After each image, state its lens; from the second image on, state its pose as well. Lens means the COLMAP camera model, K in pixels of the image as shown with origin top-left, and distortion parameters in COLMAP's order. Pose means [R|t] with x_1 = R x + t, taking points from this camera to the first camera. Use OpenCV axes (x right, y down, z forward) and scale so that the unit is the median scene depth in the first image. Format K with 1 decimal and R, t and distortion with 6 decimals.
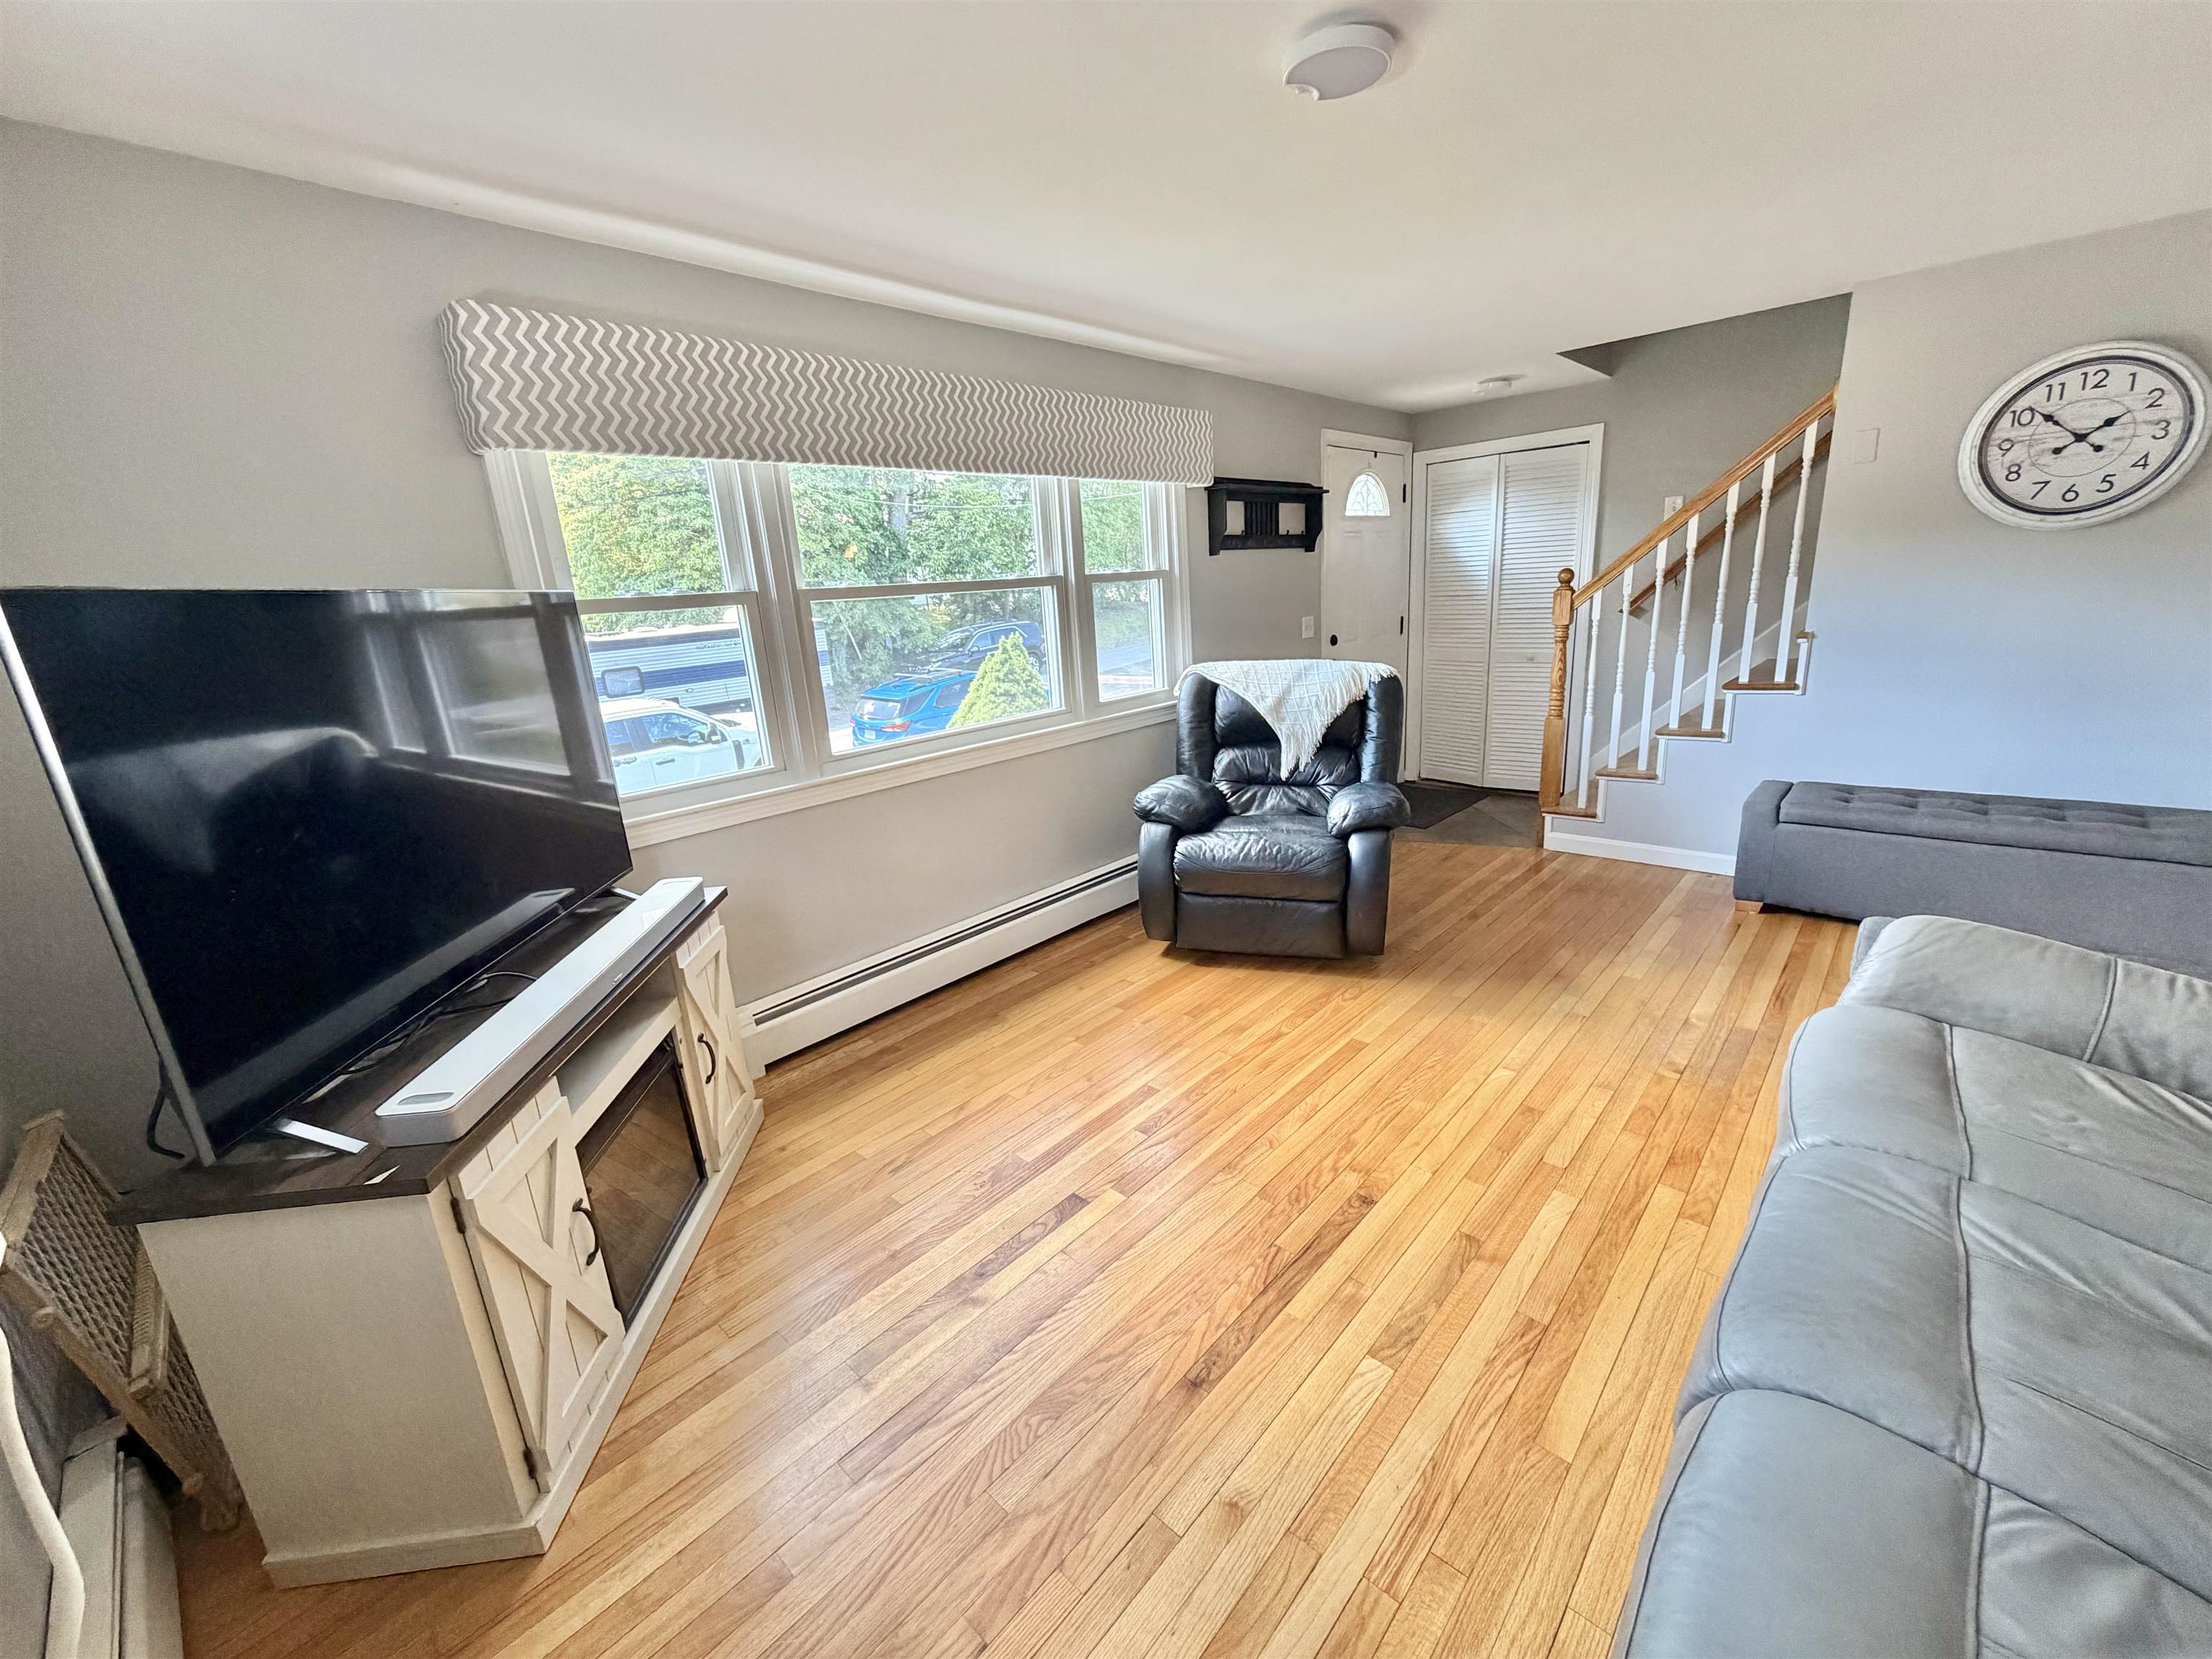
lens RADIAL K [[896.8, 0, 1106.0], [0, 896.8, 829.5], [0, 0, 1]] dist [0.001149, 0.000314]
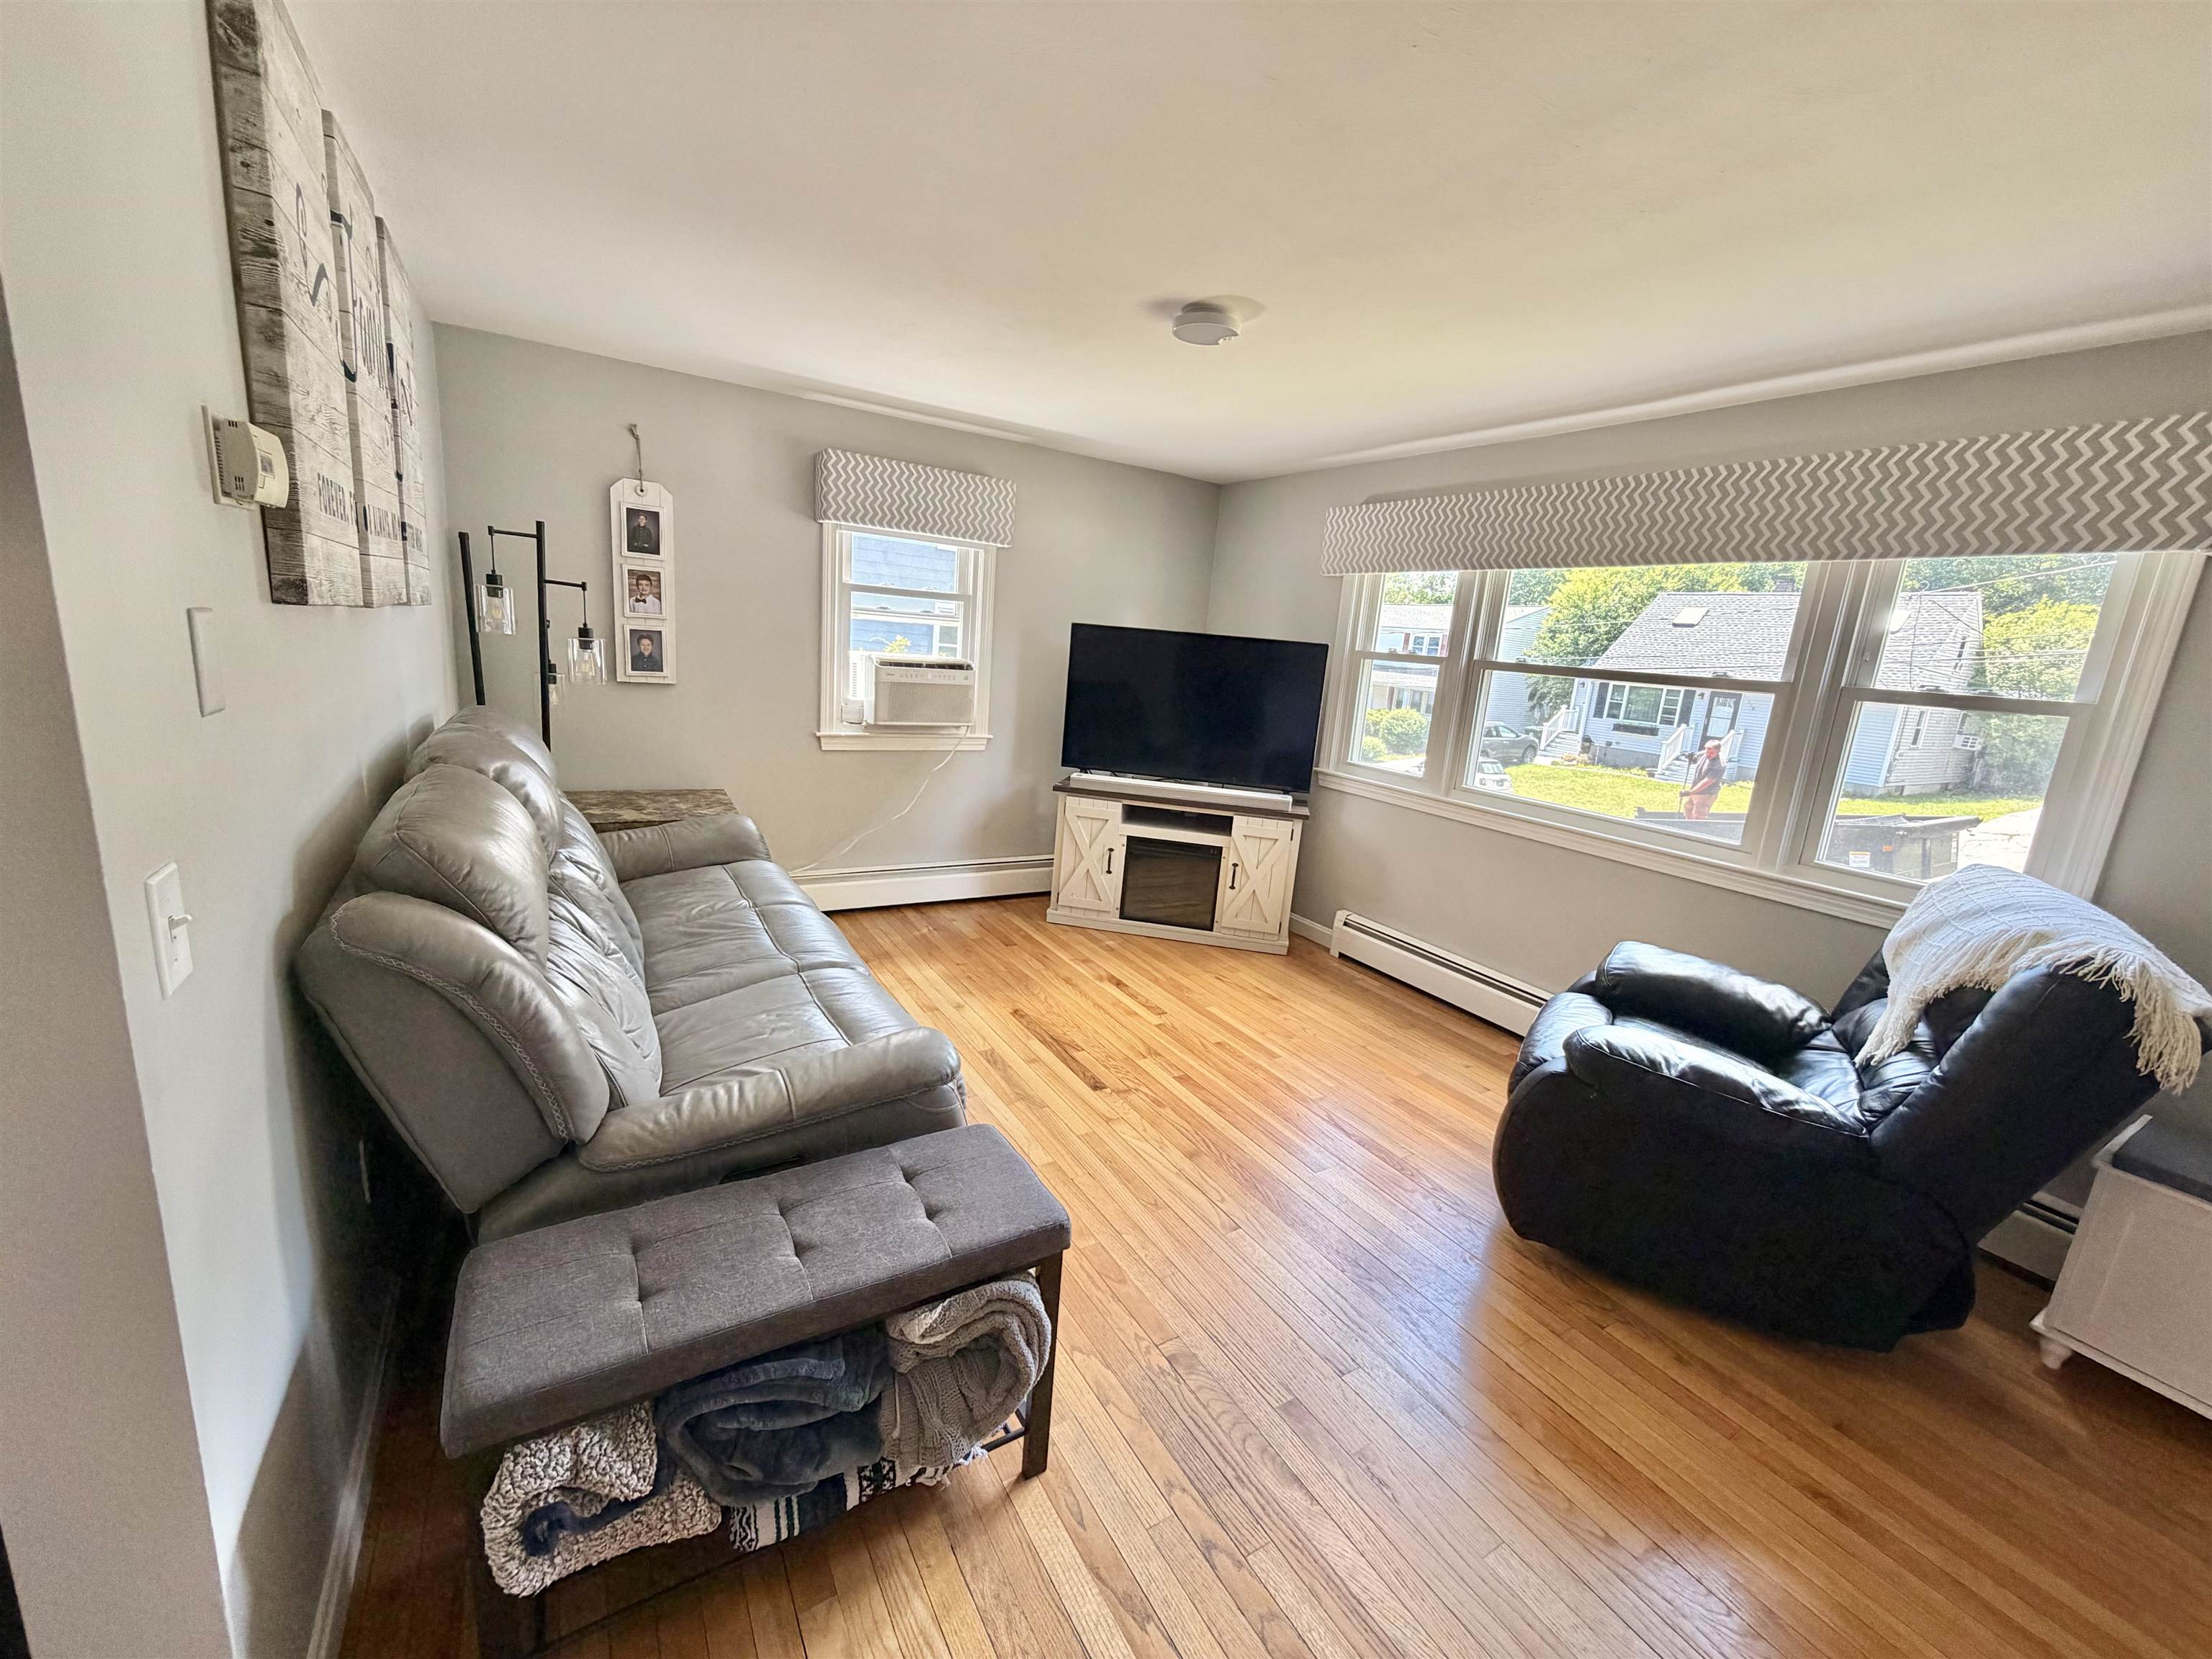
lens RADIAL K [[896.8, 0, 1106.0], [0, 896.8, 829.5], [0, 0, 1]] dist [0.001149, 0.000314]
pose [[-0.280997, 0.243181, -0.928388, 1.164020], [-0.320047, 0.888244, 0.329534, -0.317294], [0.904771, 0.389725, -0.171764, 0.861965]]
